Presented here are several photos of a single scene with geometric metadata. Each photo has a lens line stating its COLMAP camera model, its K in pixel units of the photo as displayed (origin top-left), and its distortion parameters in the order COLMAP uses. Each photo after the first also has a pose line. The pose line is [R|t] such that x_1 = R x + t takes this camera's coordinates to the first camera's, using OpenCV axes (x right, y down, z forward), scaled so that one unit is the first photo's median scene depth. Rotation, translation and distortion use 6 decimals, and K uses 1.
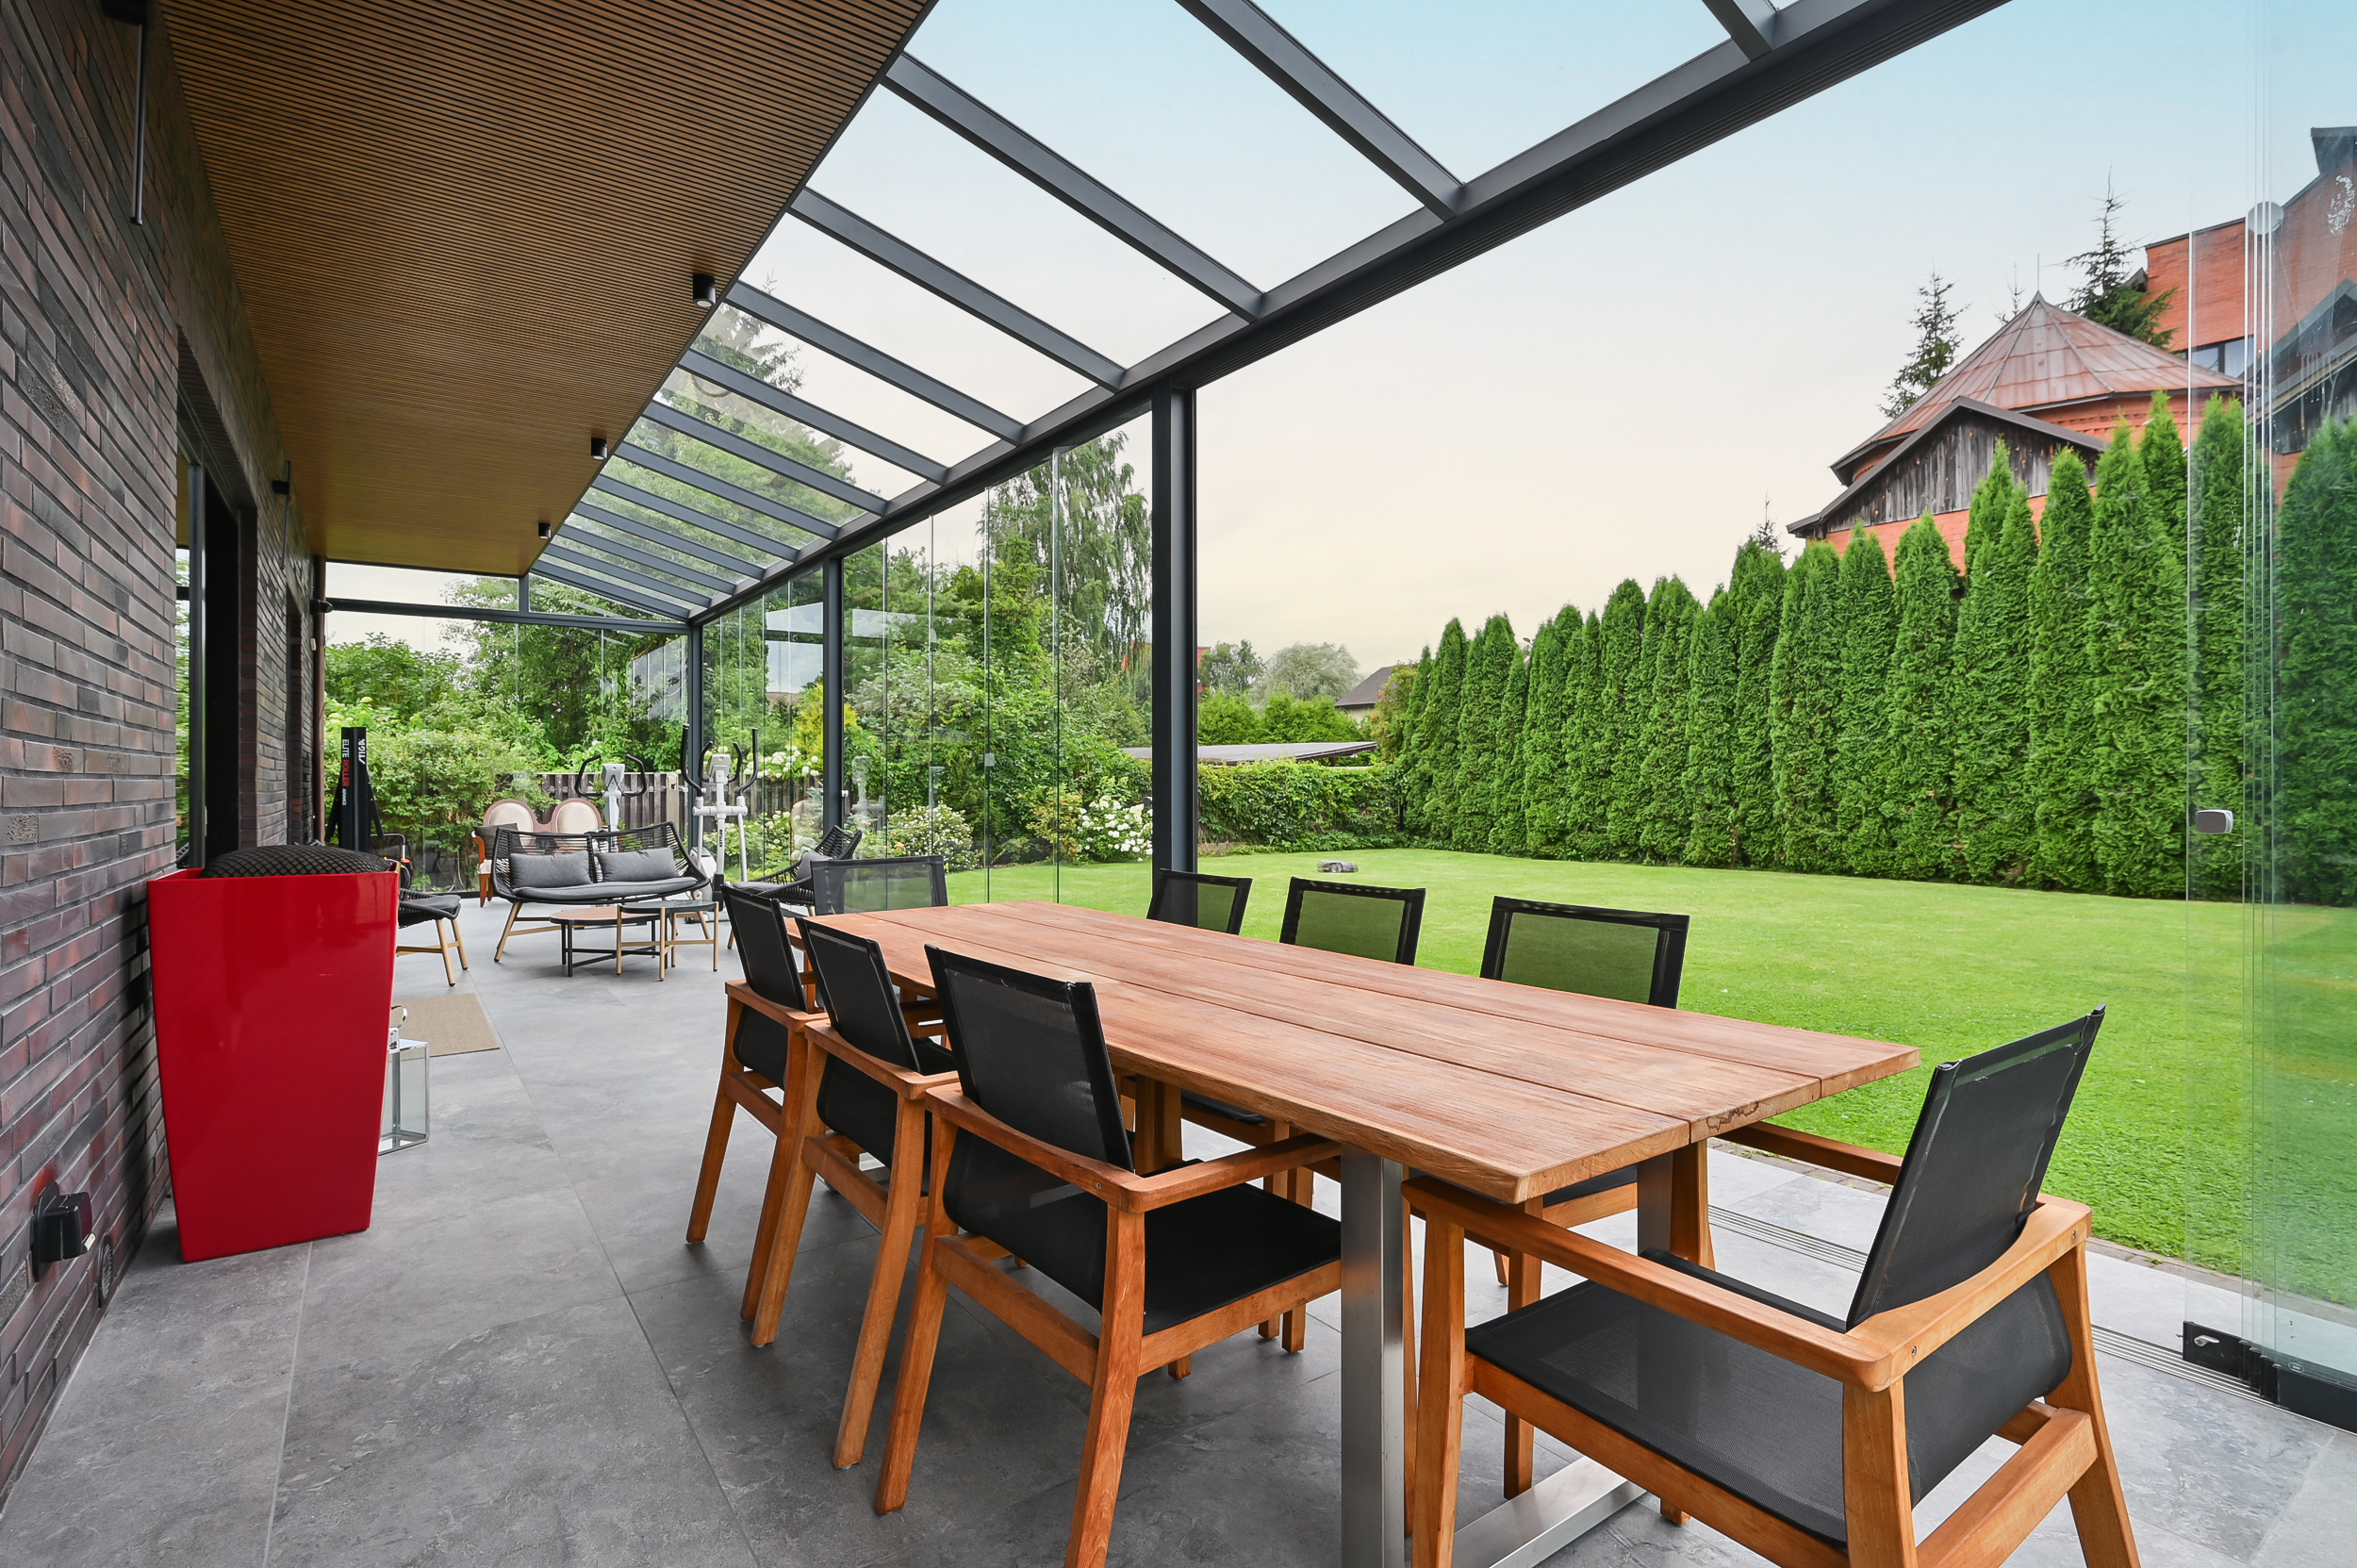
lens RADIAL K [[1132.7, 0, 1178.6], [0, 1132.7, 778.3], [0, 0, 1]] dist [0.002279, 0.000085]
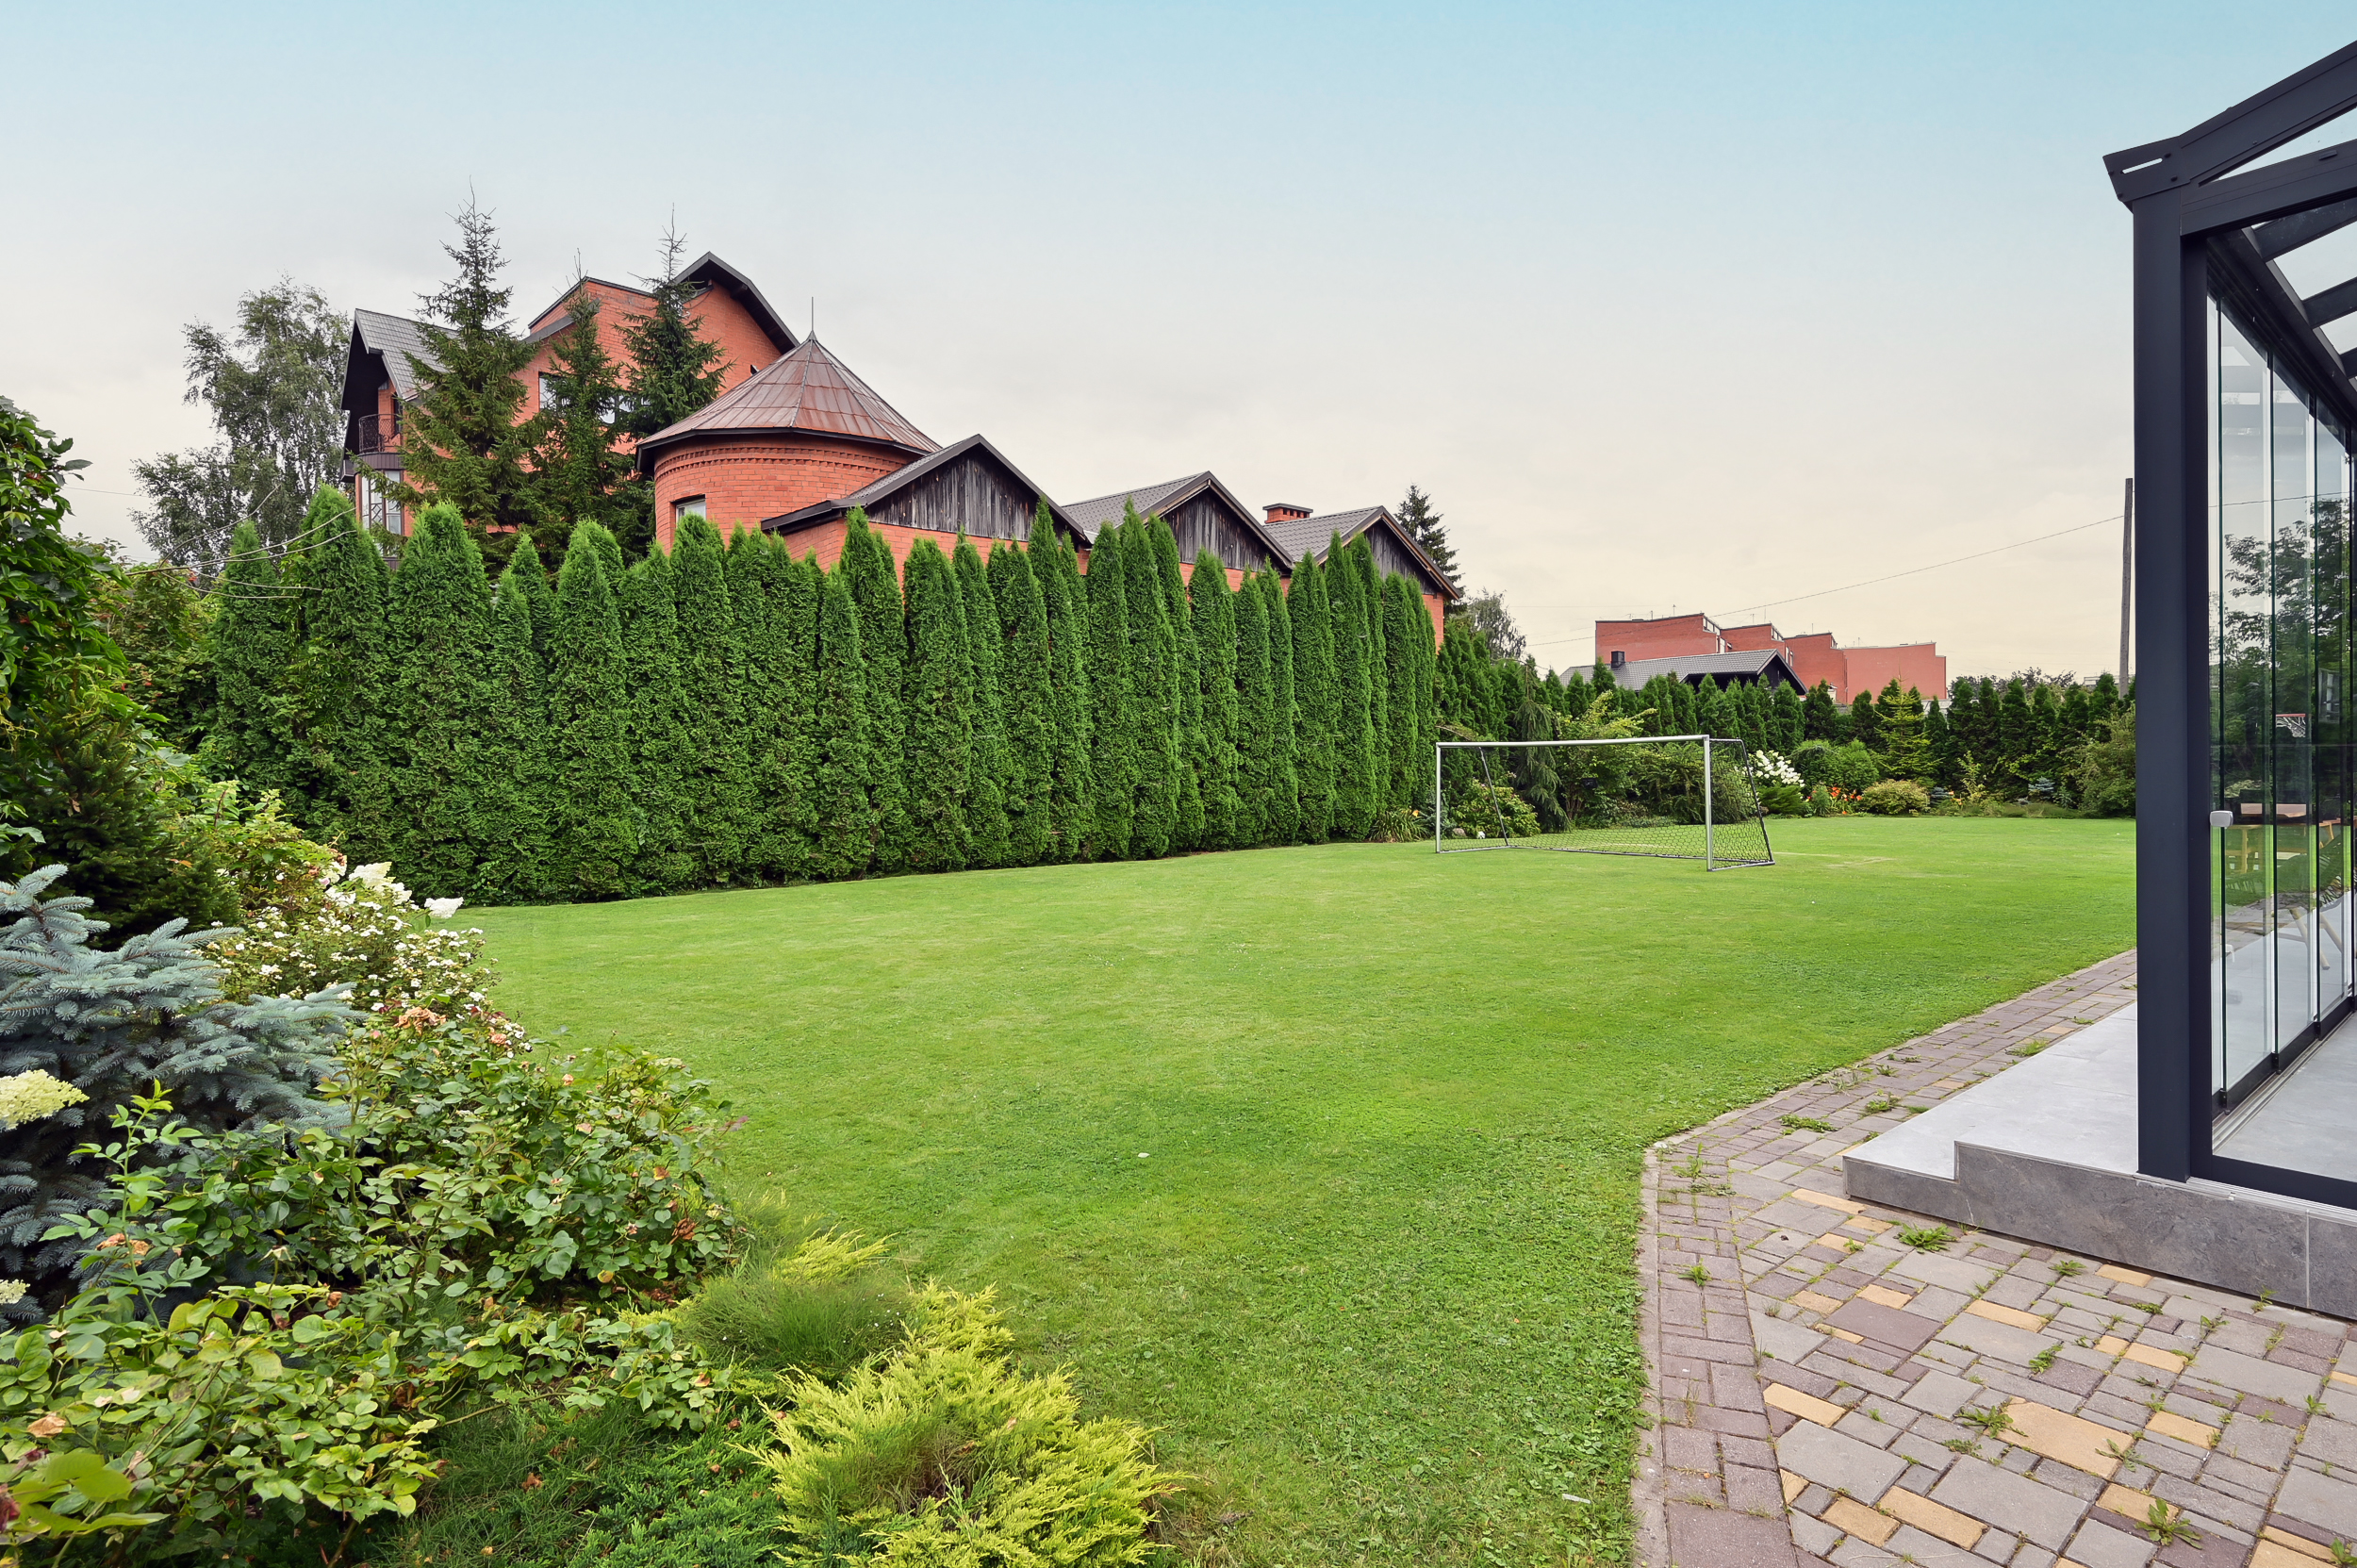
lens RADIAL K [[1135.2, 0, 1196.9], [0, 1135.2, 774.9], [0, 0, 1]] dist [0.002370, -0.000160]
pose [[-0.056881, -0.005417, 0.998366, -0.482849], [0.008142, 0.999950, 0.005889, -0.005096], [-0.998348, 0.008463, -0.056834, 0.922041]]
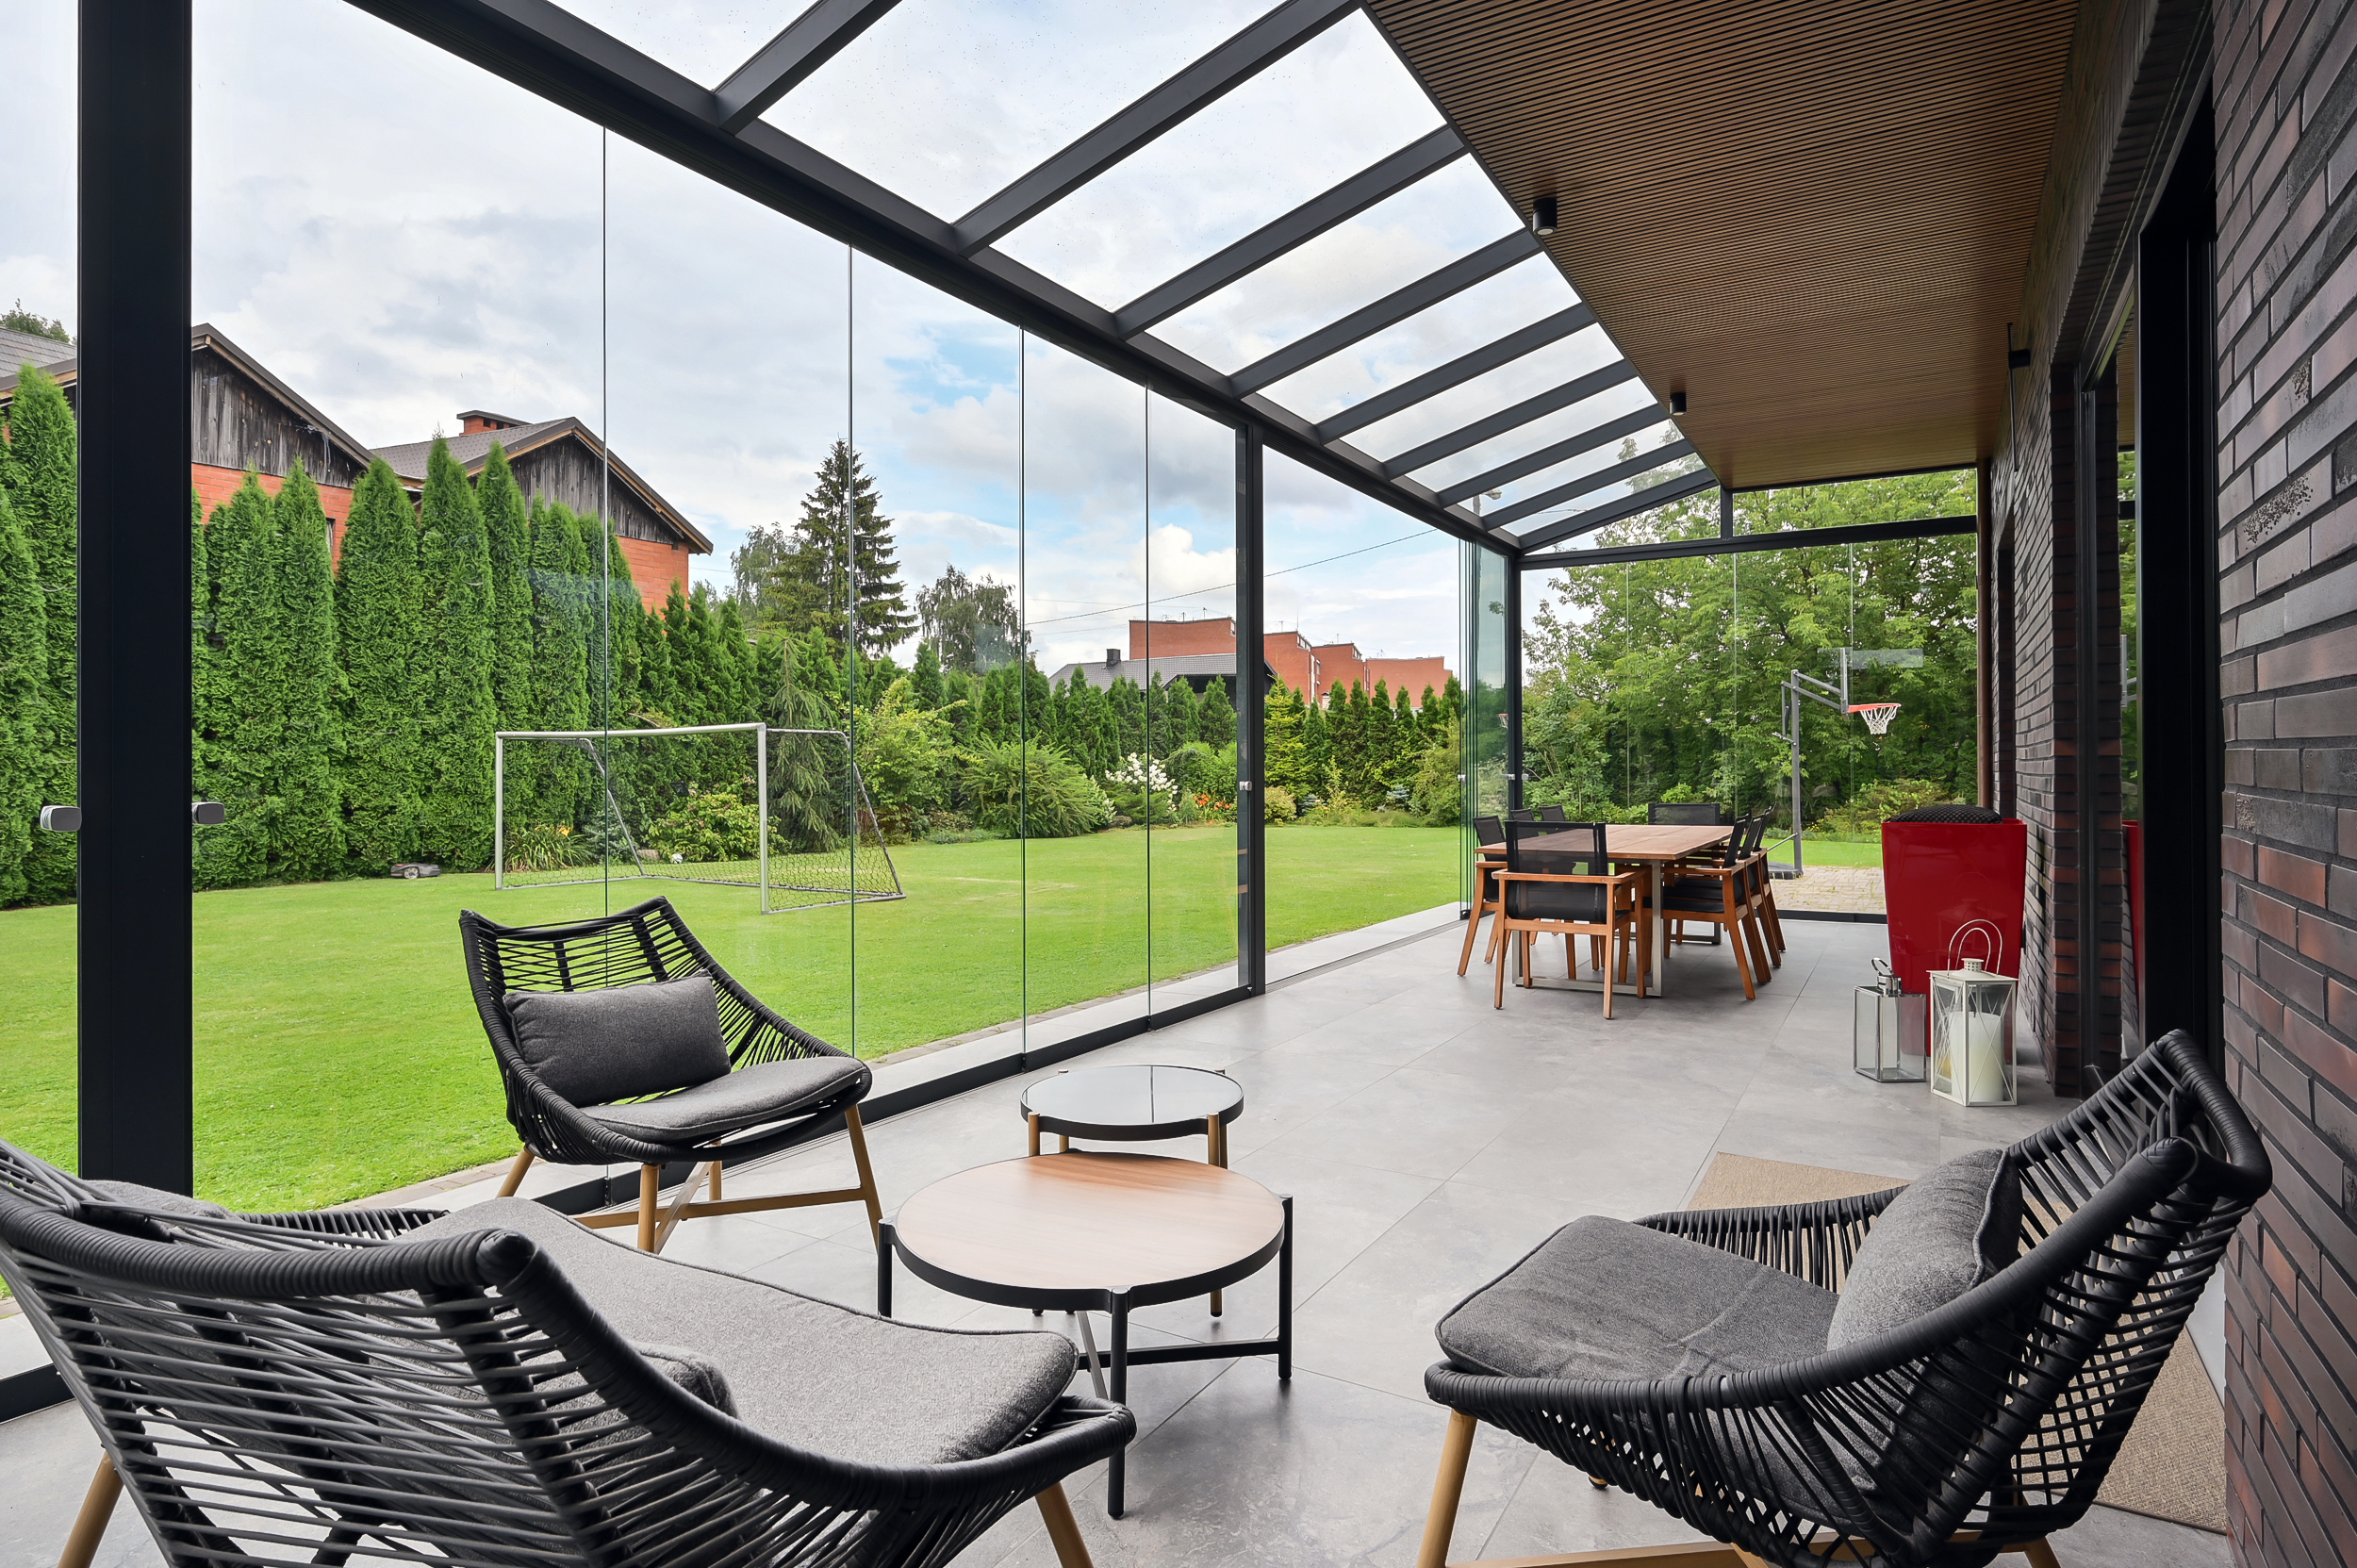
lens RADIAL K [[1217.0, 0, 1172.5], [0, 1217.0, 767.8], [0, 0, 1]] dist [-0.002212, 0.000367]
pose [[-0.386430, 0.002398, 0.922315, -0.313757], [0.001507, 0.999997, -0.001969, -0.000846], [-0.922317, 0.000629, -0.386433, 0.471078]]
